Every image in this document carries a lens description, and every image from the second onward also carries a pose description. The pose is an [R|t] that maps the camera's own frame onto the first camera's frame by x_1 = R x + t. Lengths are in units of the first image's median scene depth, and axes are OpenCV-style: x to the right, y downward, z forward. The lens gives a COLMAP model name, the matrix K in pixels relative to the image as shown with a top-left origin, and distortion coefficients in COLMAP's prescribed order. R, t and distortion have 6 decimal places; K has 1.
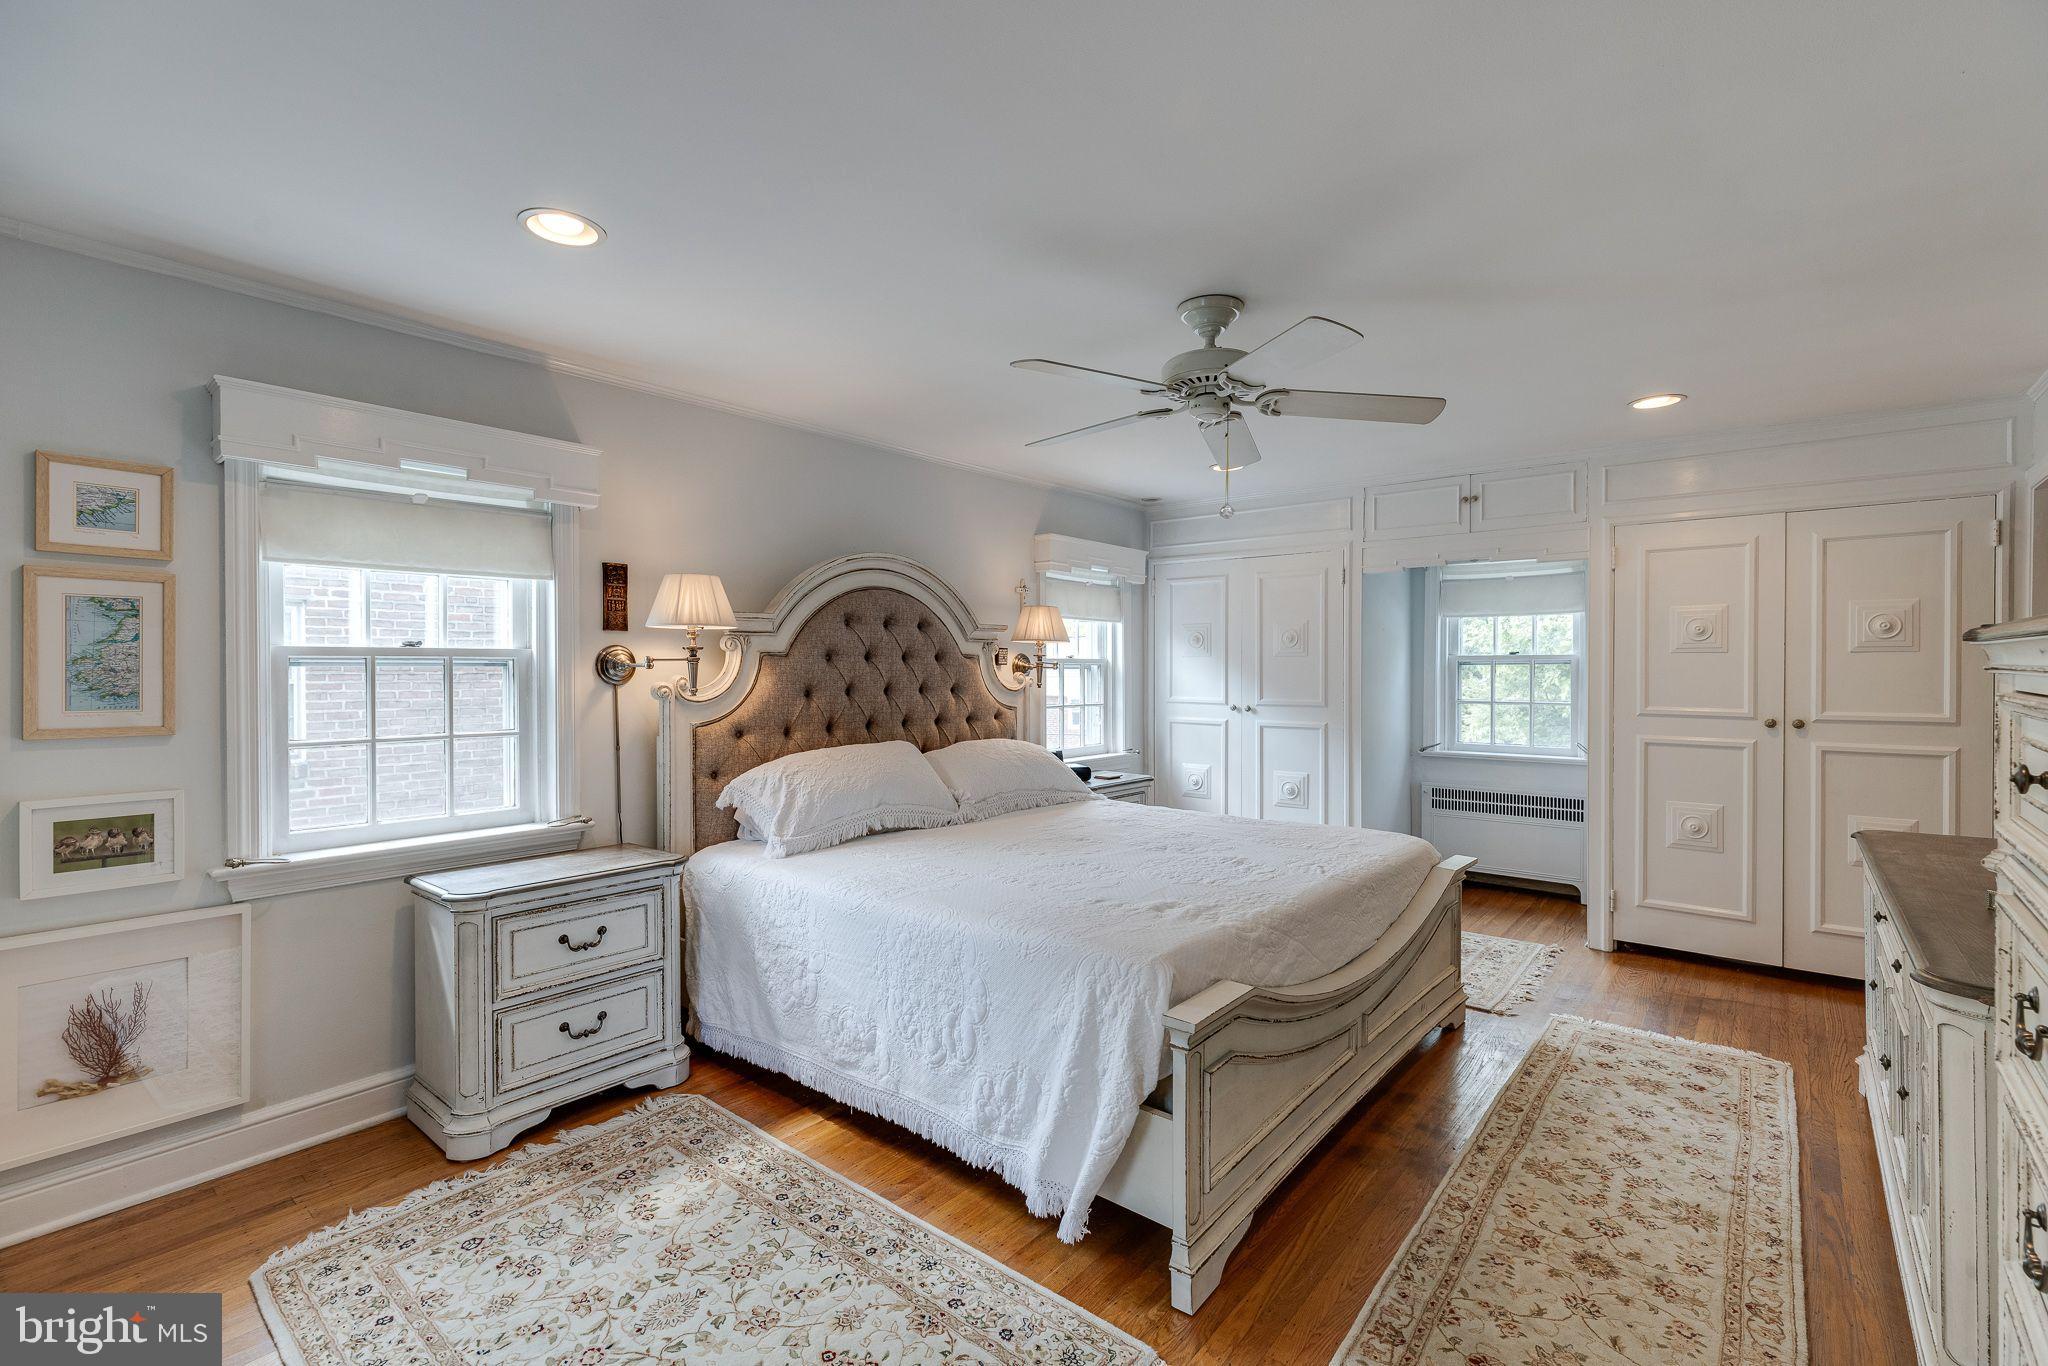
lens RADIAL K [[918.9, 0, 1027.4], [0, 918.9, 675.0], [0, 0, 1]] dist [0.007652, 0.000956]
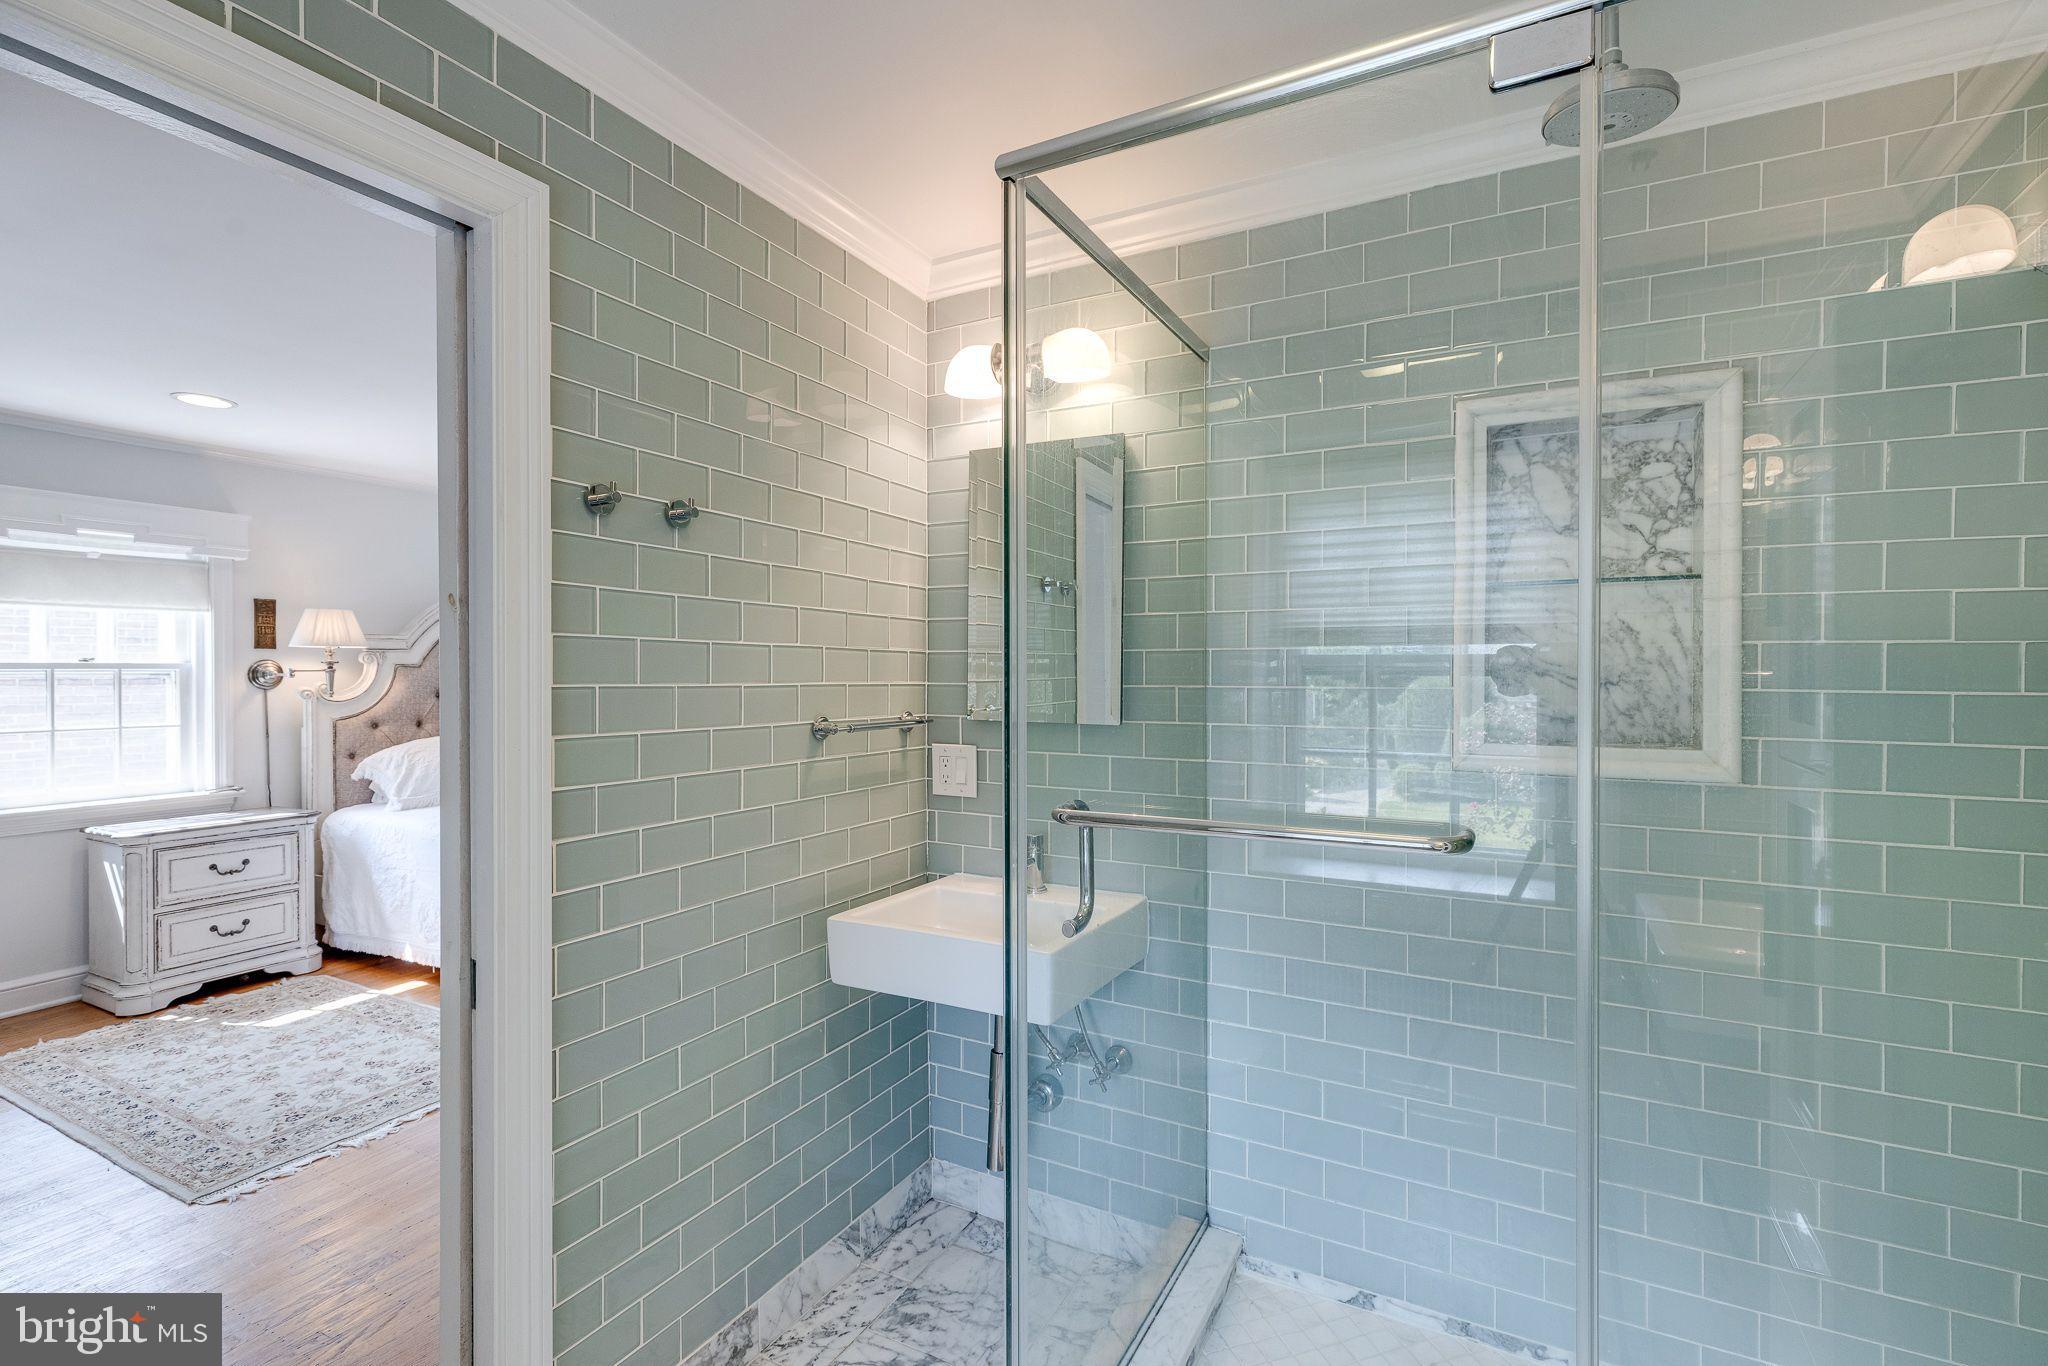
lens RADIAL K [[918.9, 0, 1006.7], [0, 918.9, 674.4], [0, 0, 1]] dist [0.007652, 0.000956]
pose [[0.979233, -0.000377, 0.202740, 0.373941], [0.001423, 0.999986, -0.005015, -0.002755], [-0.202736, 0.005199, 0.979220, -0.597122]]
